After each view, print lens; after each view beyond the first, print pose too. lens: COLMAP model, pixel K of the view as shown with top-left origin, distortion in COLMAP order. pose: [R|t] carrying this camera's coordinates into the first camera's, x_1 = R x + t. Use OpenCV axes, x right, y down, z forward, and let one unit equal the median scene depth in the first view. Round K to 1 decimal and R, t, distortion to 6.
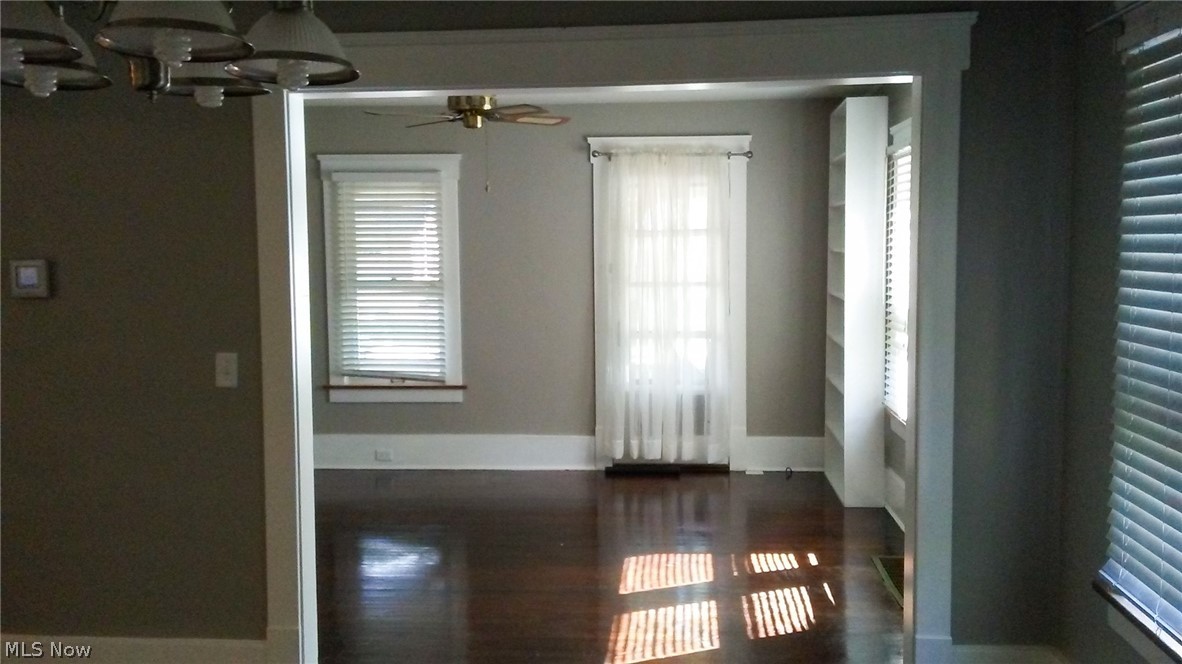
lens RADIAL K [[1107.1, 0, 591.0], [0, 1107.1, 332.0], [0, 0, 1]] dist [0.060442, -0.120919]
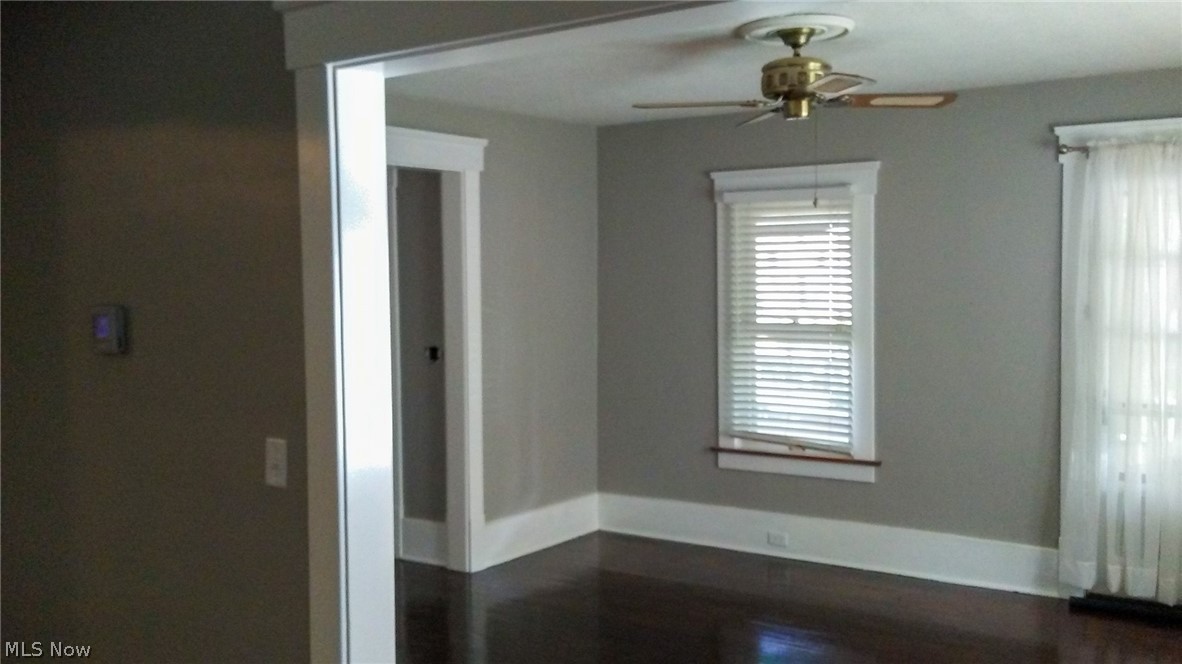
lens RADIAL K [[1107.1, 0, 591.0], [0, 1107.1, 332.0], [0, 0, 1]] dist [0.060442, -0.120919]
pose [[0.861506, 0.023166, -0.507218, 0.105563], [-0.035626, 0.999255, -0.014872, -0.023401], [0.506496, 0.030882, 0.861689, 0.238097]]
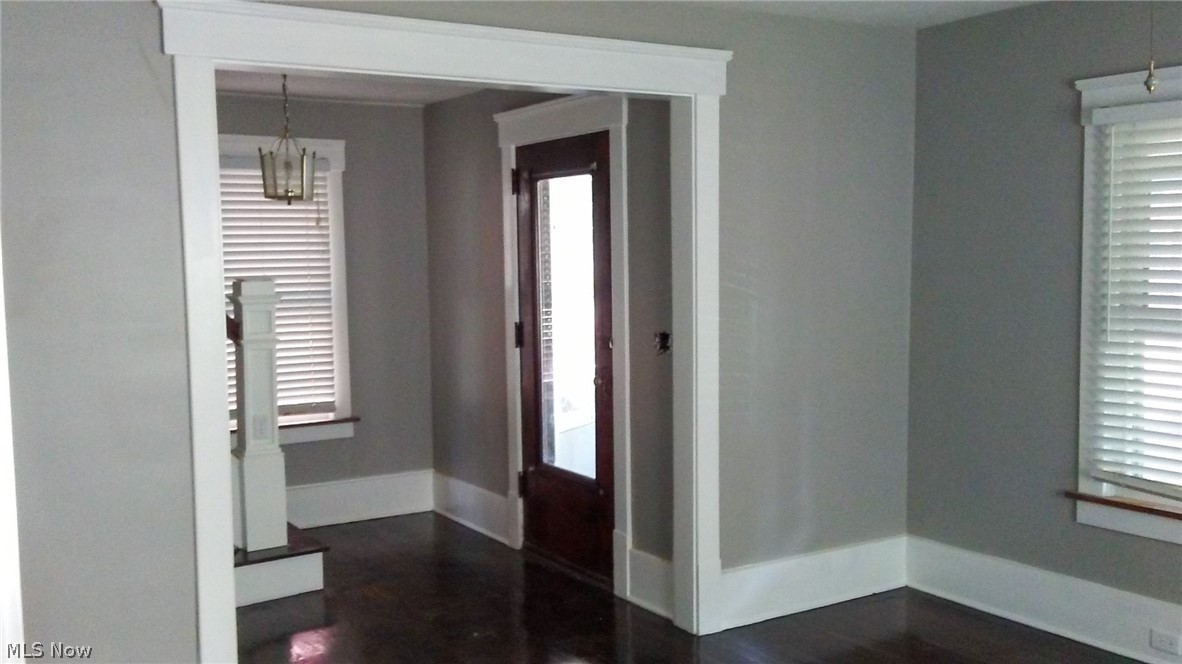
lens RADIAL K [[1107.1, 0, 591.0], [0, 1107.1, 332.0], [0, 0, 1]] dist [0.060442, -0.120919]
pose [[0.593796, 0.058265, -0.802503, 0.067345], [-0.054538, 0.997995, 0.032105, -0.038596], [0.802765, 0.024703, 0.595784, 0.480185]]
